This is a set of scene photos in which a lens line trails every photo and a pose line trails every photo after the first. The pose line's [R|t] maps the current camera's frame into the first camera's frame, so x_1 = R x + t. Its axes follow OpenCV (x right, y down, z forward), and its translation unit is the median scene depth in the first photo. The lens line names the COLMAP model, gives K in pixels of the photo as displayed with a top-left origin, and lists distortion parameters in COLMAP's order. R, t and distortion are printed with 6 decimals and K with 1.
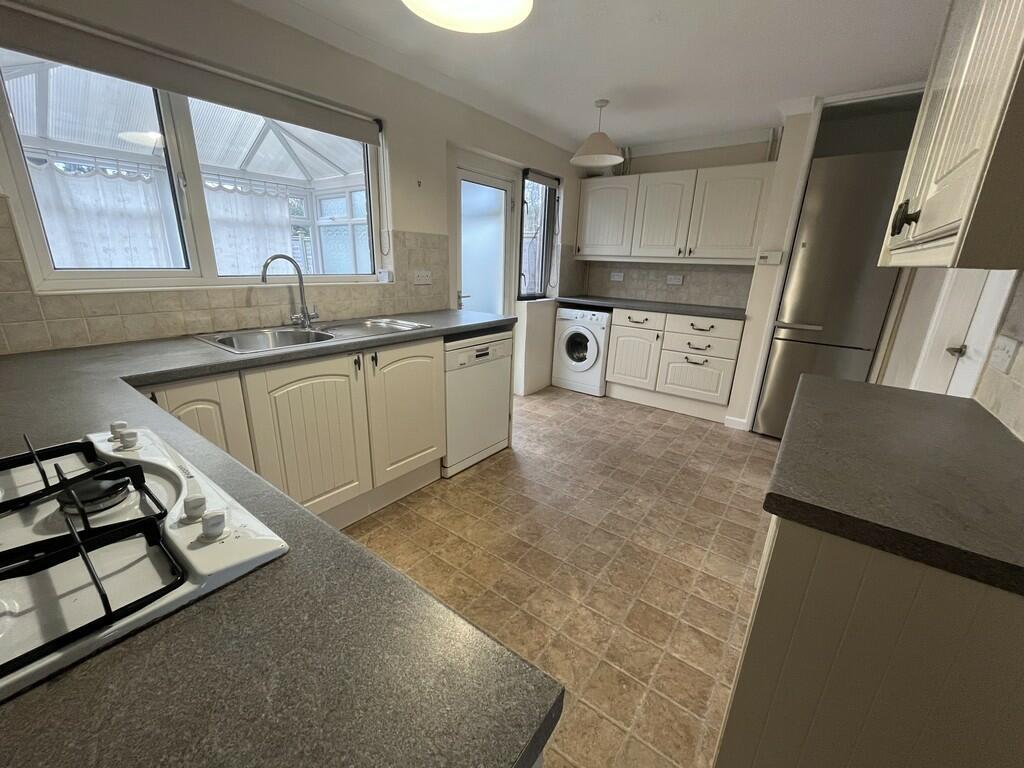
lens RADIAL K [[410.0, 0, 509.9], [0, 410.0, 383.7], [0, 0, 1]] dist [-0.000189, -0.000034]
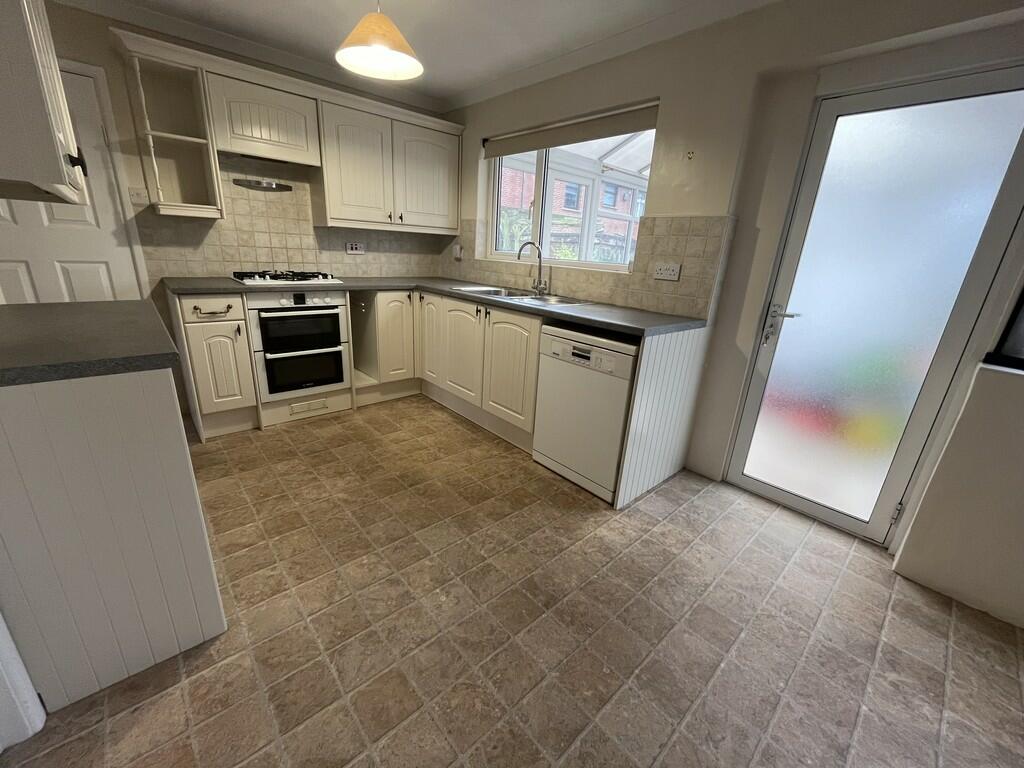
lens RADIAL K [[410.0, 0, 509.6], [0, 410.0, 384.4], [0, 0, 1]] dist [-0.000189, -0.000034]
pose [[-0.184697, 0.271305, -0.944606, 0.833738], [-0.342544, 0.883101, 0.320617, -0.259177], [0.921168, 0.382787, -0.070172, 1.033923]]
